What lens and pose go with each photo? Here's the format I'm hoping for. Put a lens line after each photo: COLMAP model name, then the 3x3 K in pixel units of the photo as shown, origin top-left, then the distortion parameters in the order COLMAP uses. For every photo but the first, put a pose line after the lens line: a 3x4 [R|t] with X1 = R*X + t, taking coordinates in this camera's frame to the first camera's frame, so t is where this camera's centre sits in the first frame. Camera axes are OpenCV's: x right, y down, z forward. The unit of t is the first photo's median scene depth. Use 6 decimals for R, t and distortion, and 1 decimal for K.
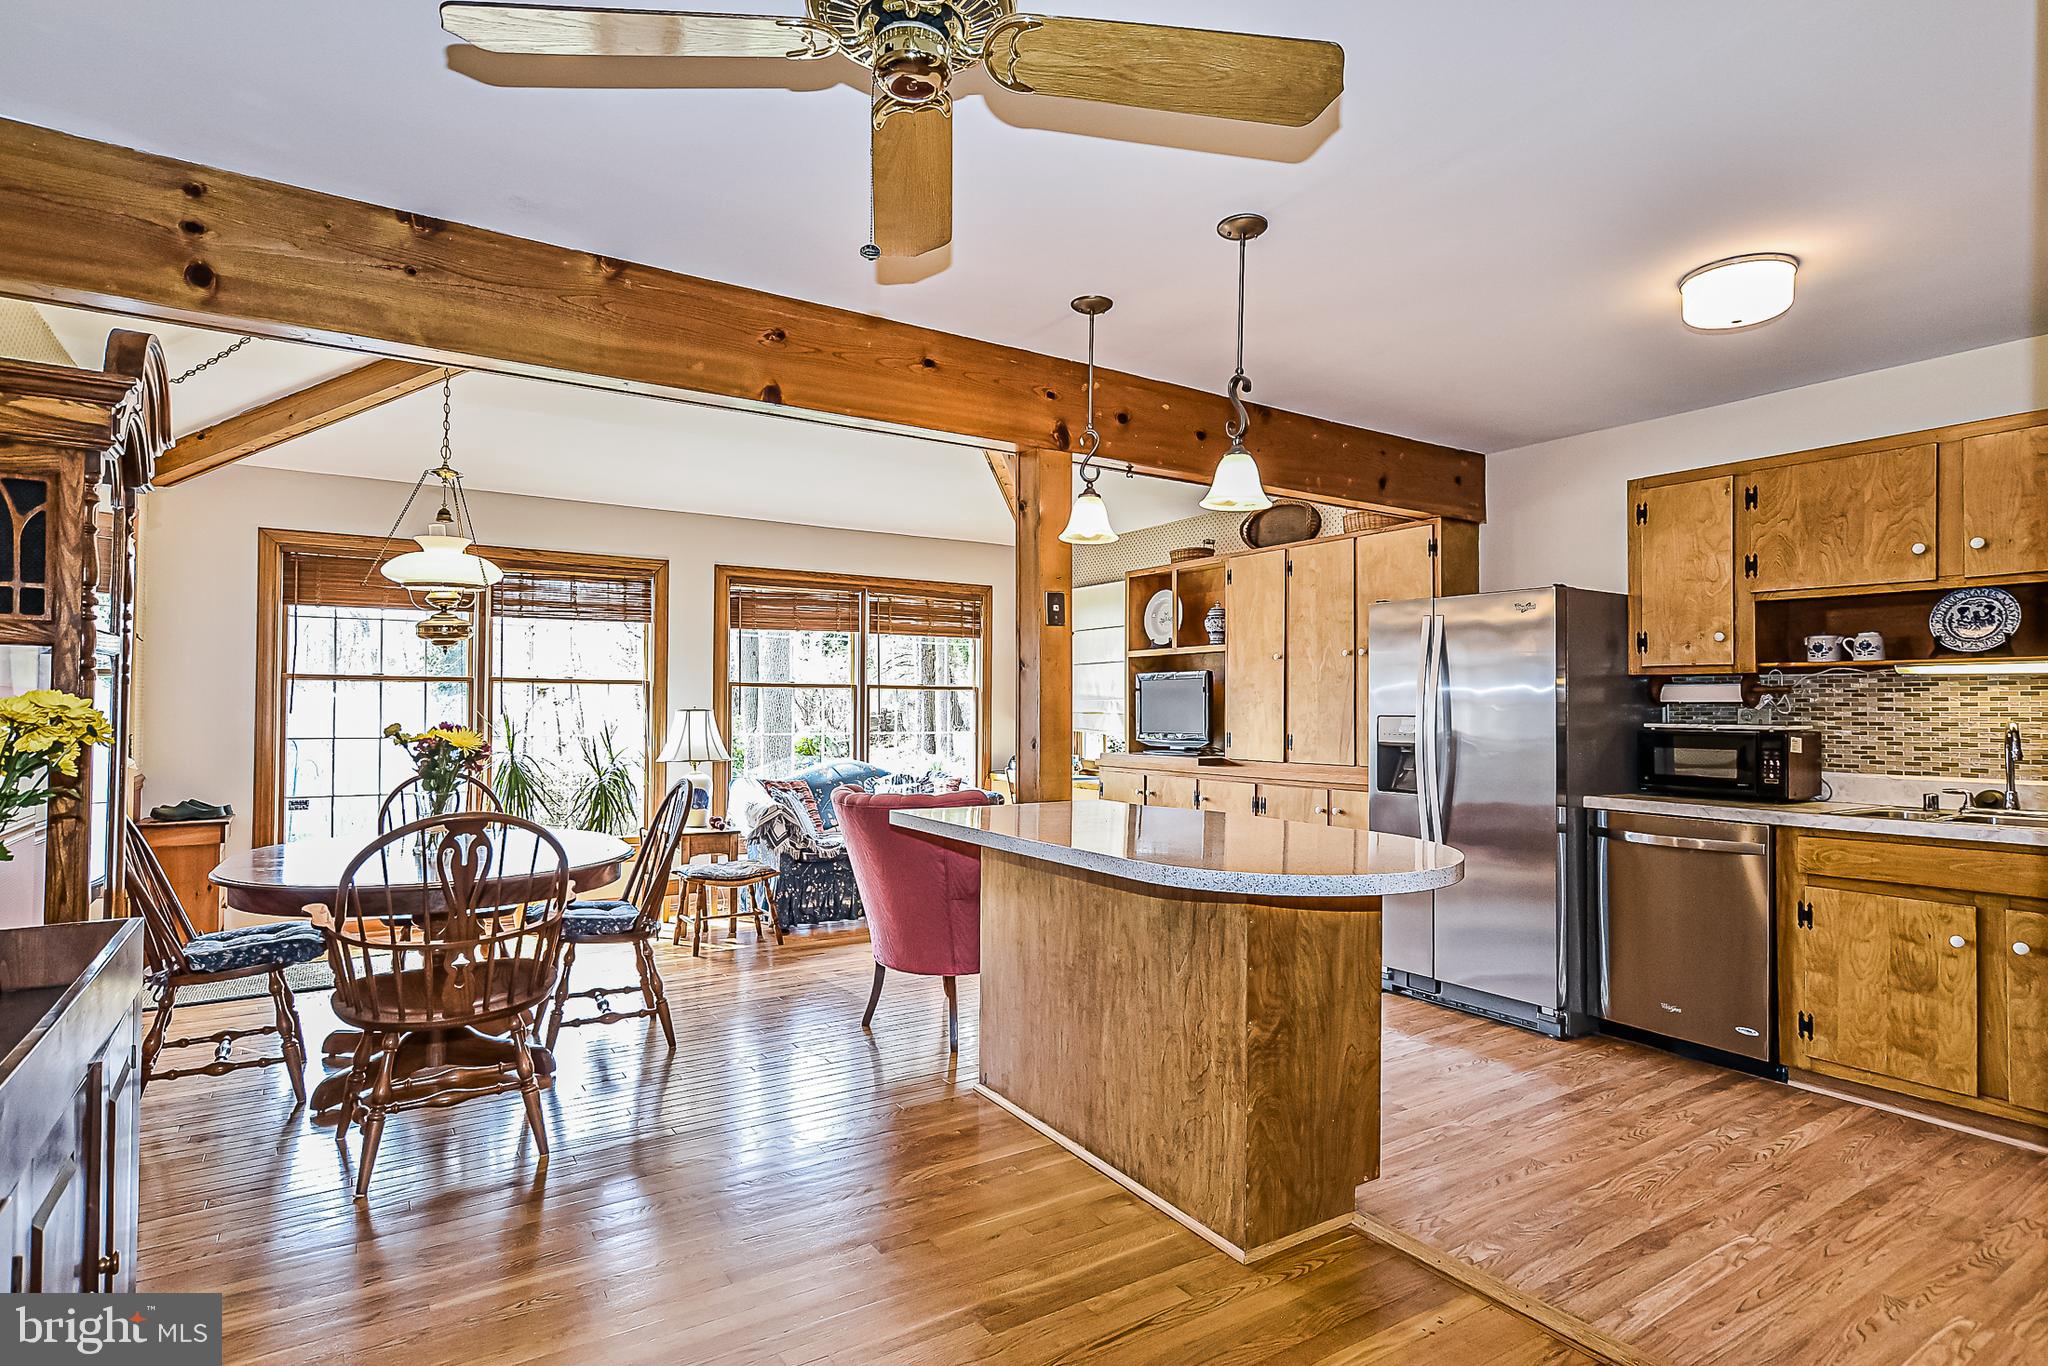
lens RADIAL K [[1057.9, 0, 1024.0], [0, 1057.9, 683.0], [0, 0, 1]] dist [-0.000675, 0.001620]
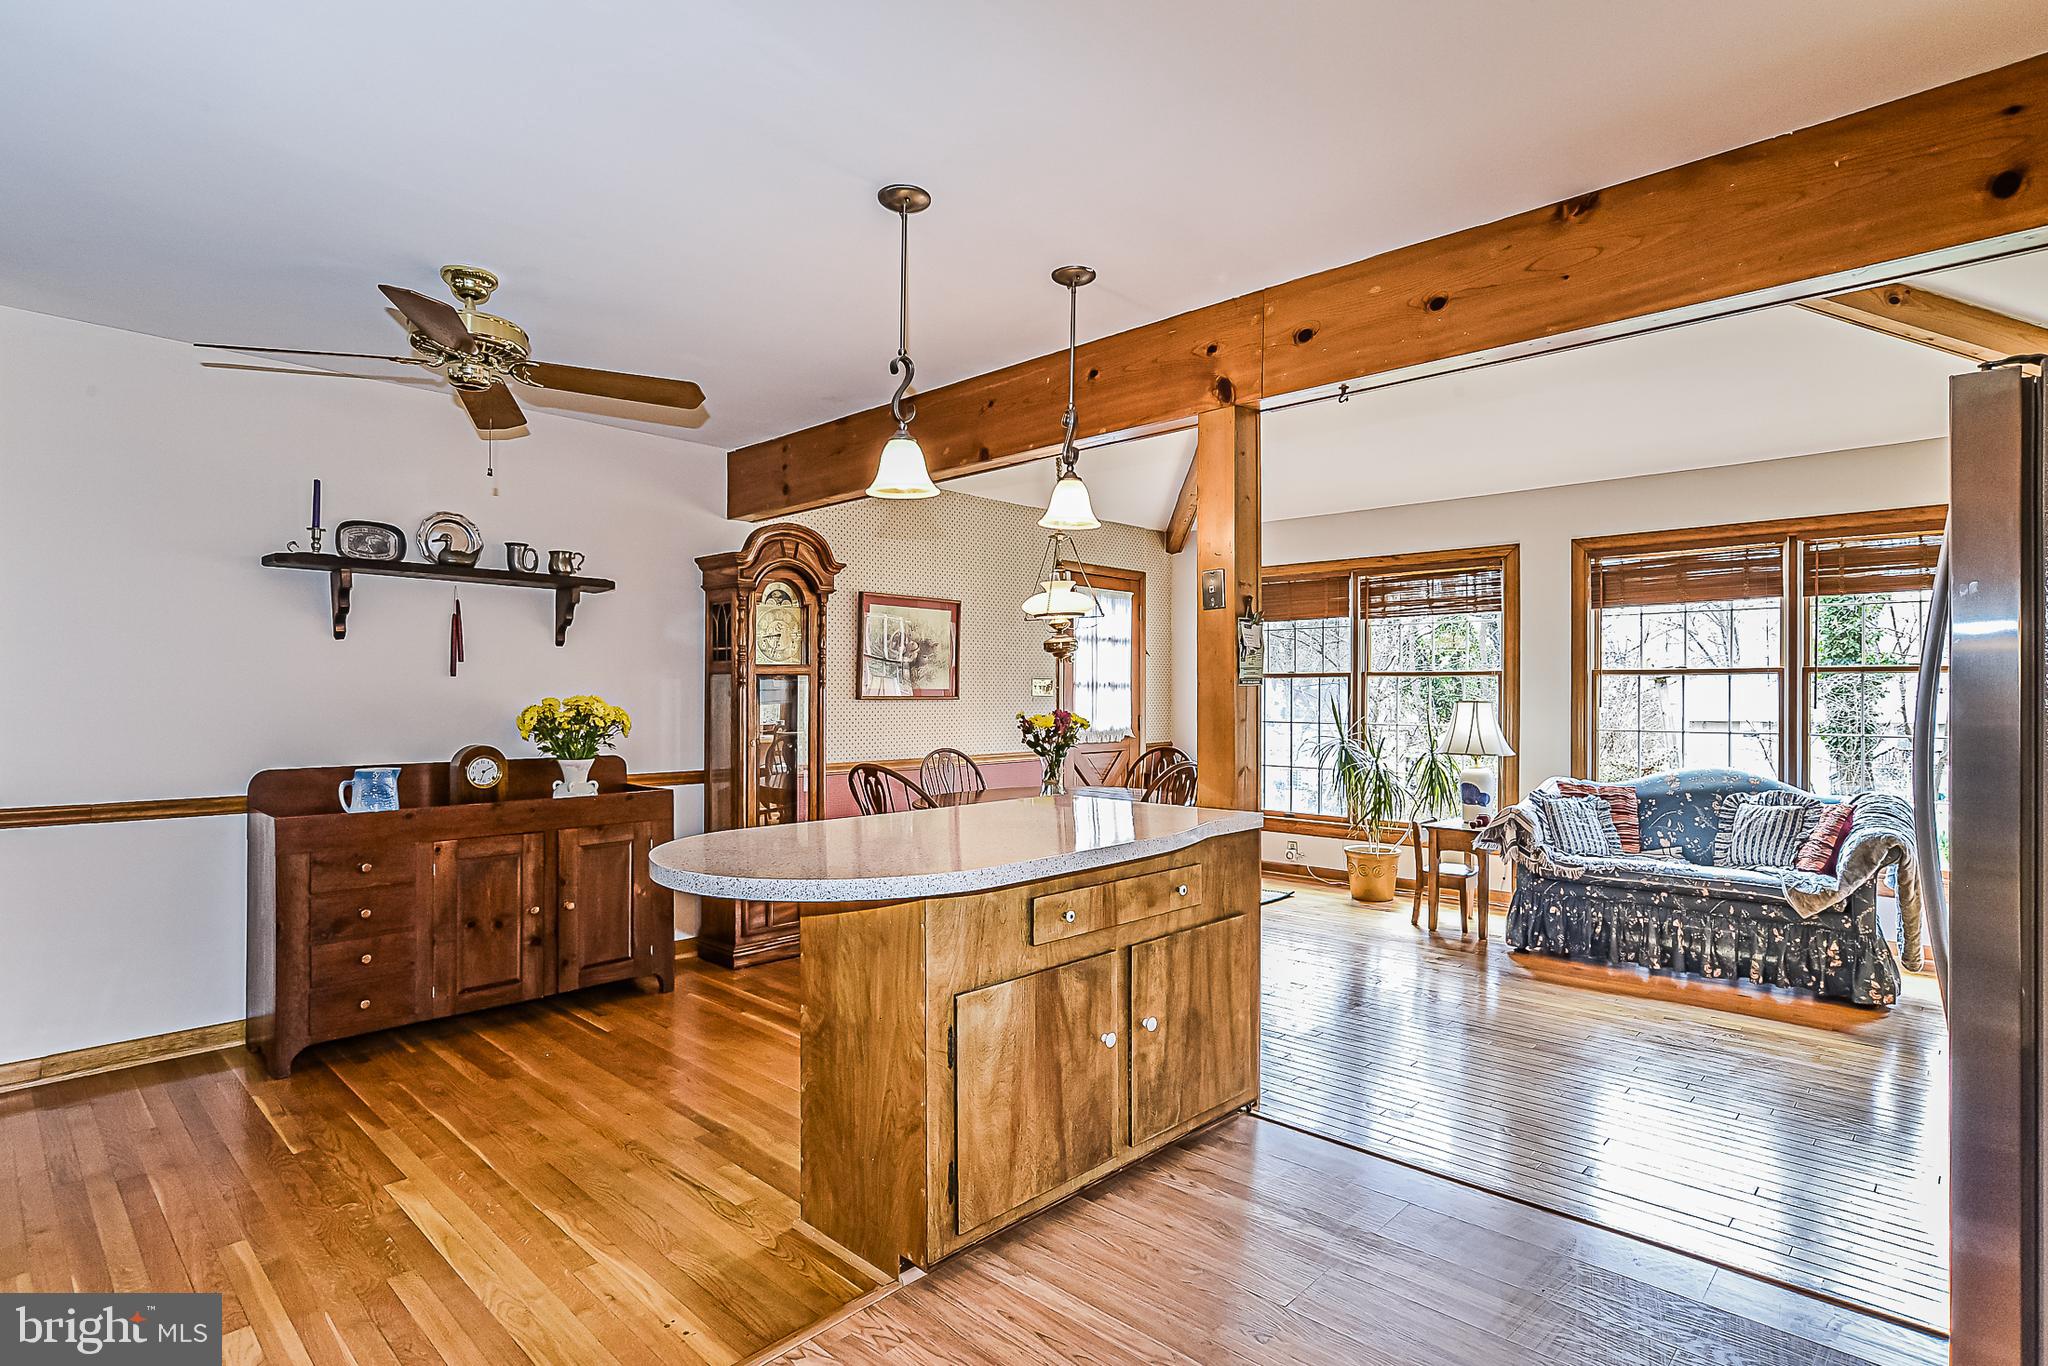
lens RADIAL K [[1021.6, 0, 1033.6], [0, 1021.6, 687.1], [0, 0, 1]] dist [-0.000371, 0.000180]
pose [[0.234940, -0.008627, -0.971972, 0.782344], [0.023825, 0.999711, -0.003115, 0.009329], [0.971718, -0.022425, 0.235078, 0.620273]]
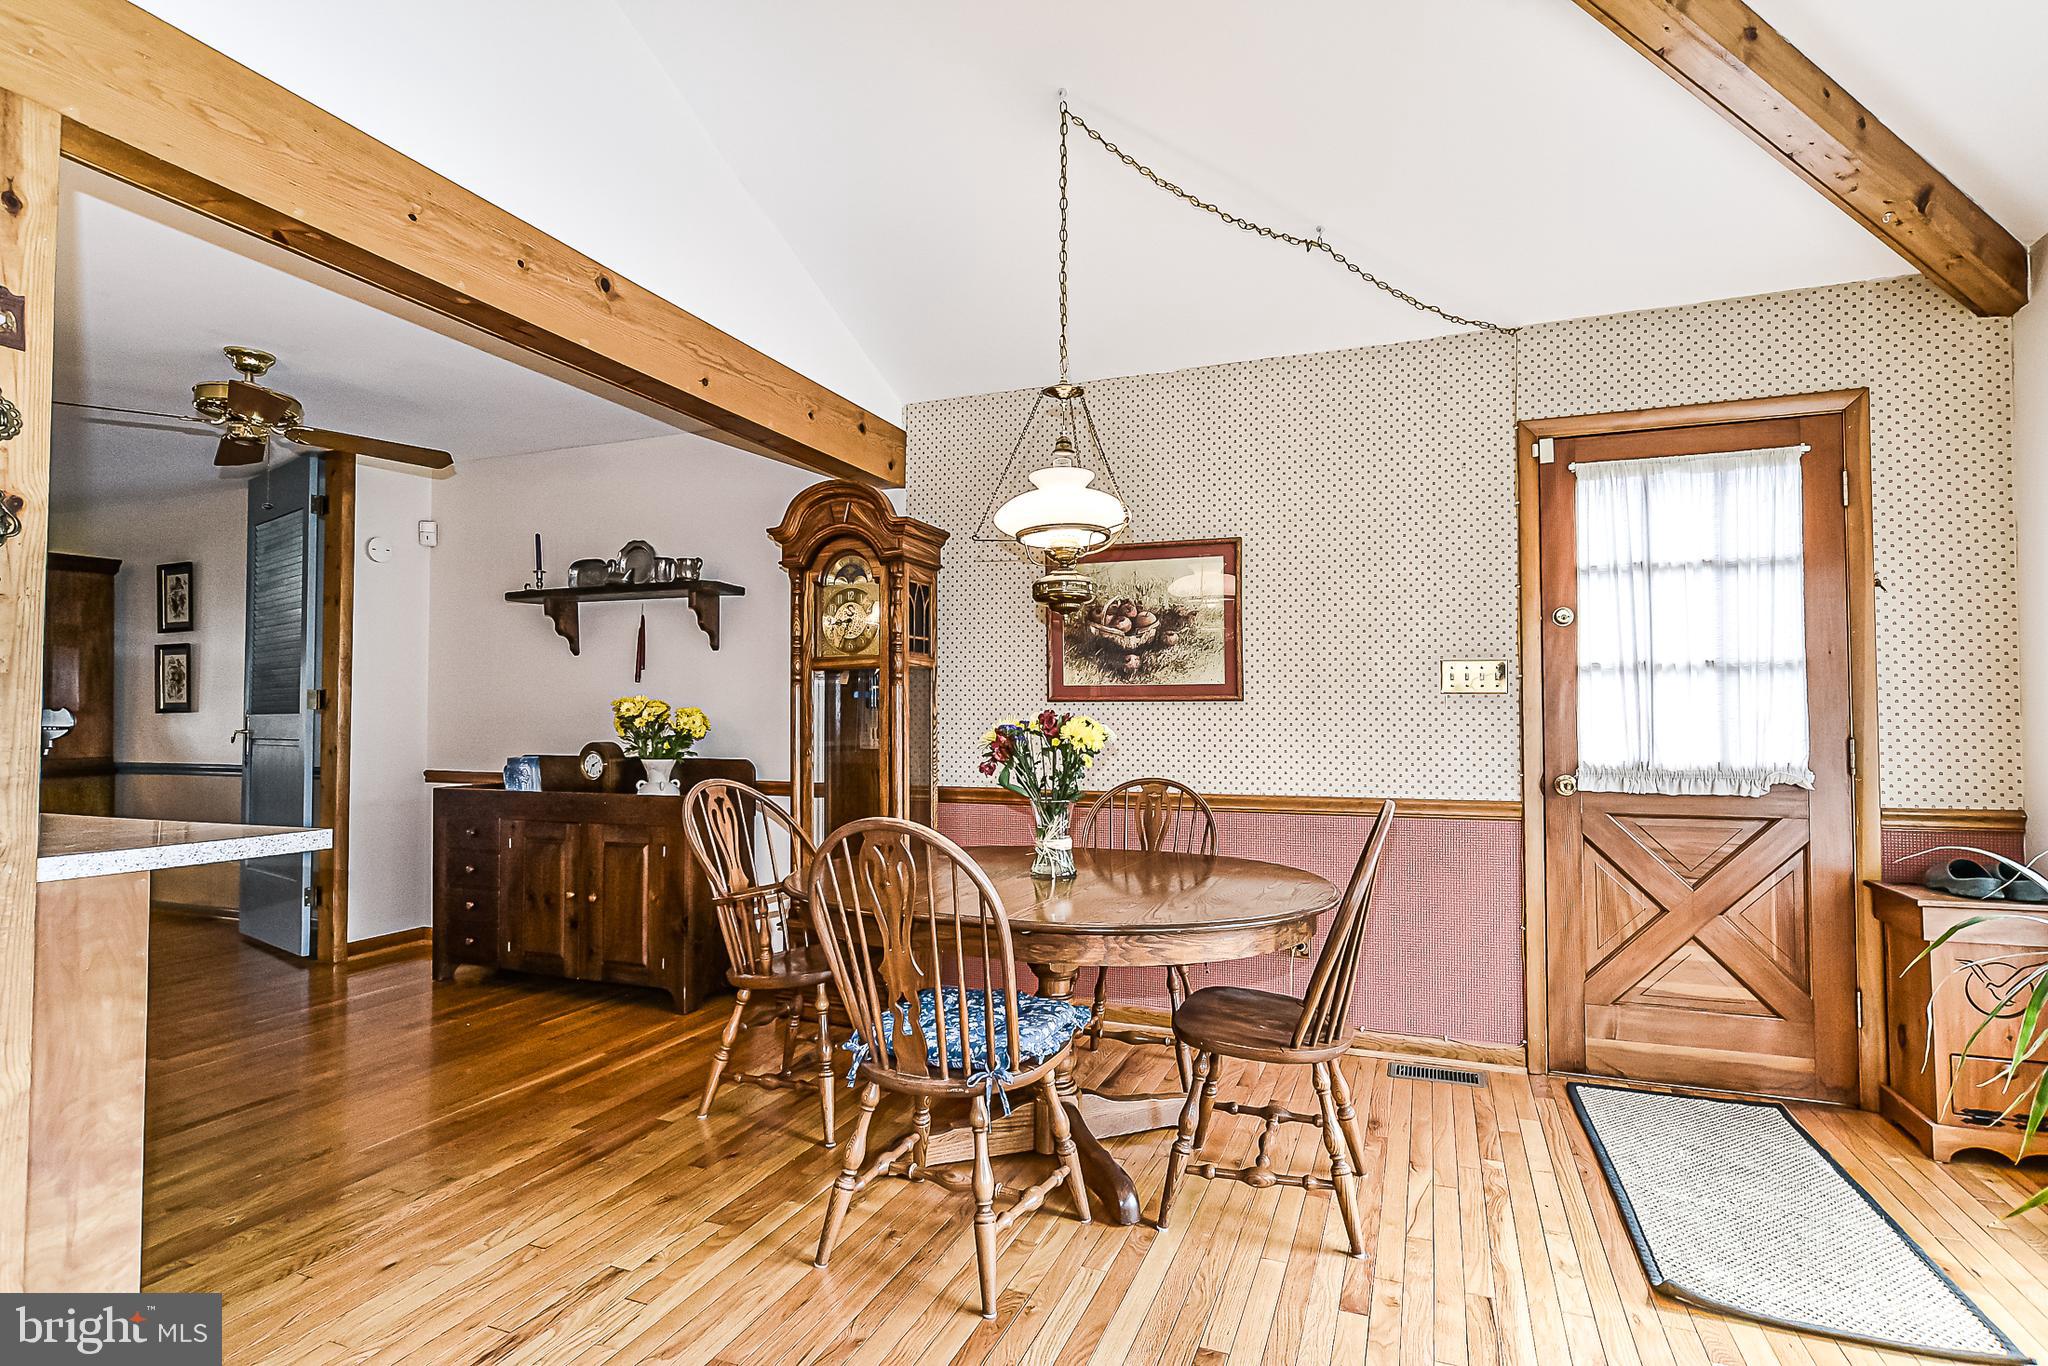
lens RADIAL K [[1021.6, 0, 1033.6], [0, 1021.6, 687.1], [0, 0, 1]] dist [-0.000371, 0.000180]
pose [[-0.820274, -0.020855, -0.571590, -0.091184], [0.011536, 0.998529, -0.052988, 0.056666], [0.571854, -0.050058, -0.818826, 1.555108]]
